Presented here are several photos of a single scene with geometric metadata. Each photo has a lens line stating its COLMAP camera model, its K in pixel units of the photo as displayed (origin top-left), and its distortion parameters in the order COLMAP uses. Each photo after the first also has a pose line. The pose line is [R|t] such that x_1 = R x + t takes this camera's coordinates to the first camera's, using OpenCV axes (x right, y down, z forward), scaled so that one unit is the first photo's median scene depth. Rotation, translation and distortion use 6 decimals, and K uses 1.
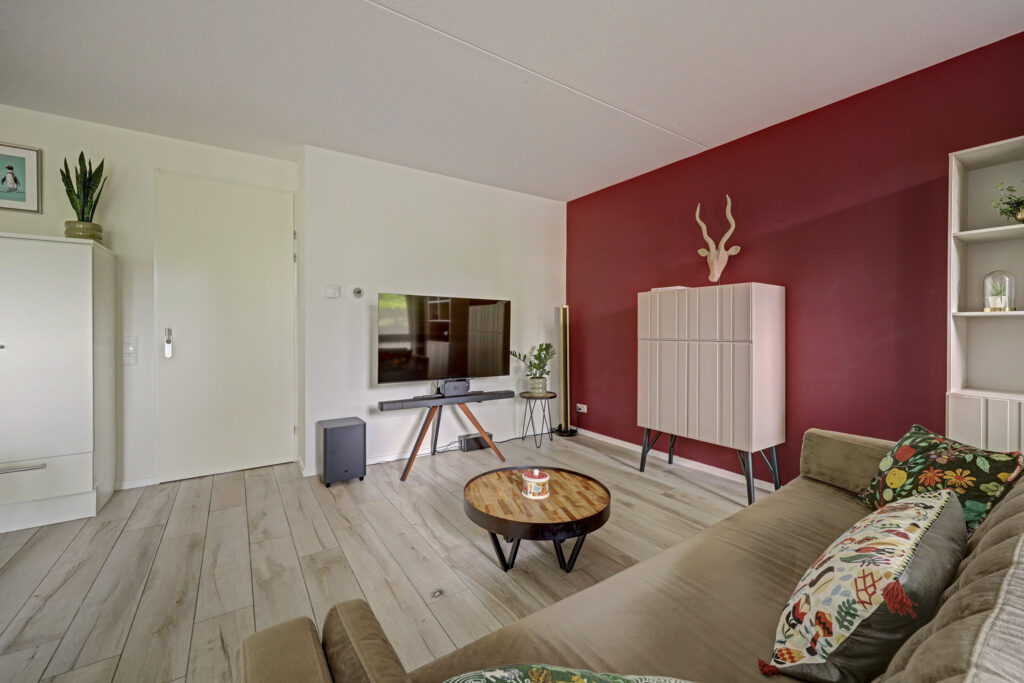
lens RADIAL K [[415.5, 0, 516.0], [0, 415.5, 342.0], [0, 0, 1]] dist [0.001181, 0.000687]
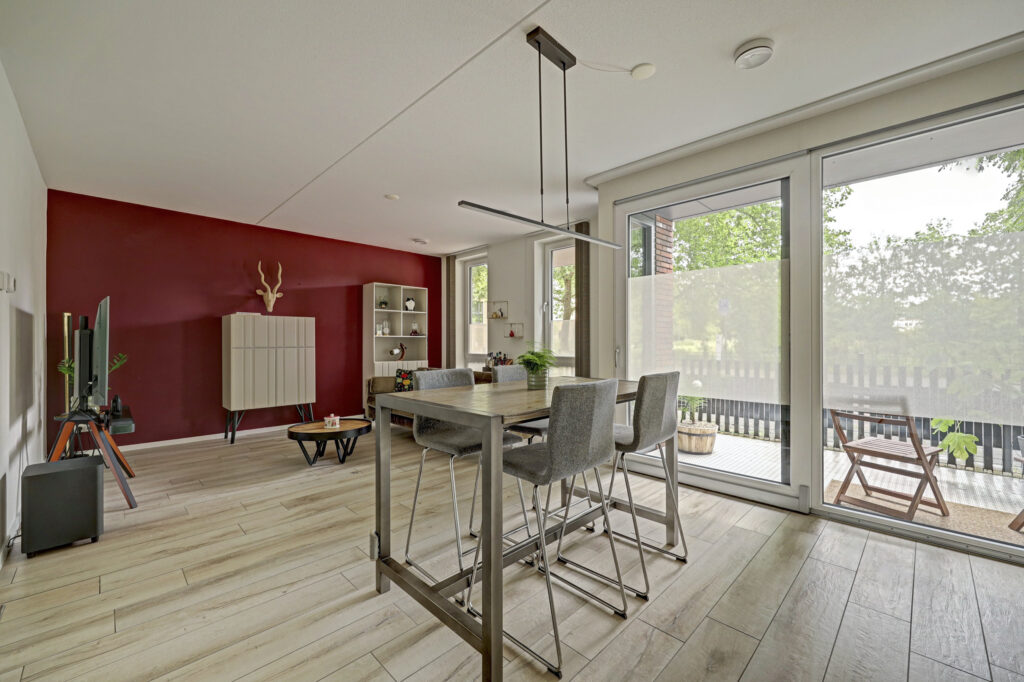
lens RADIAL K [[415.5, 0, 516.0], [0, 415.5, 341.5], [0, 0, 1]] dist [0.001181, 0.000687]
pose [[-0.190198, -0.000572, 0.981746, -1.551602], [0.028225, 0.999583, 0.006051, -0.011486], [-0.981340, 0.028861, -0.190103, 0.407288]]
